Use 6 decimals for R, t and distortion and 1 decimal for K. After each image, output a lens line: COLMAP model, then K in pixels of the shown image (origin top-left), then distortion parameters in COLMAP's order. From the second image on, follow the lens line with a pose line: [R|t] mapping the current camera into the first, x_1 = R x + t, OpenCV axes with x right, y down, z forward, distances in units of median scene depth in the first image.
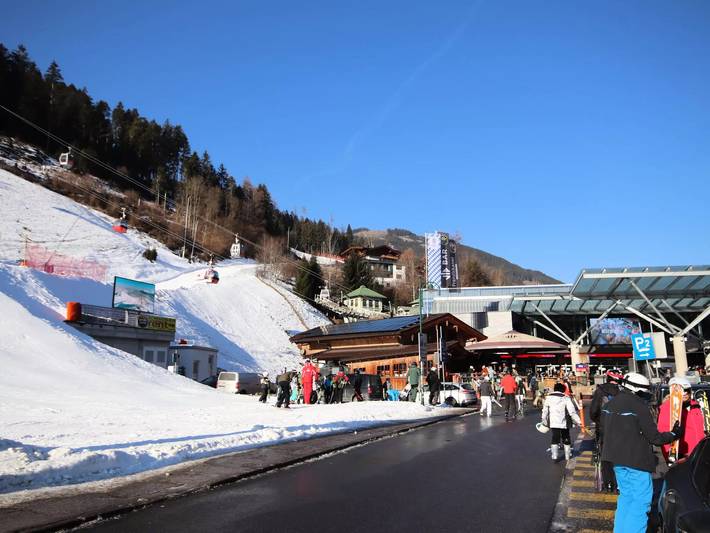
lens RADIAL K [[647.7, 0, 355.0], [0, 647.7, 266.5], [0, 0, 1]] dist [-0.006747, -0.005043]
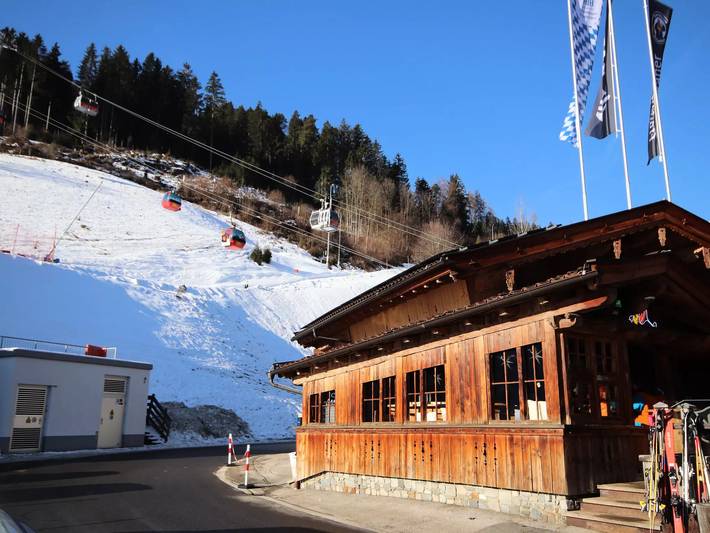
lens RADIAL K [[647.7, 0, 355.0], [0, 647.7, 266.5], [0, 0, 1]] dist [-0.006747, -0.005043]
pose [[0.912171, -0.091639, -0.399433, 0.055050], [0.061416, 0.994239, -0.087847, 0.049383], [0.405182, 0.055600, 0.912544, 0.287115]]
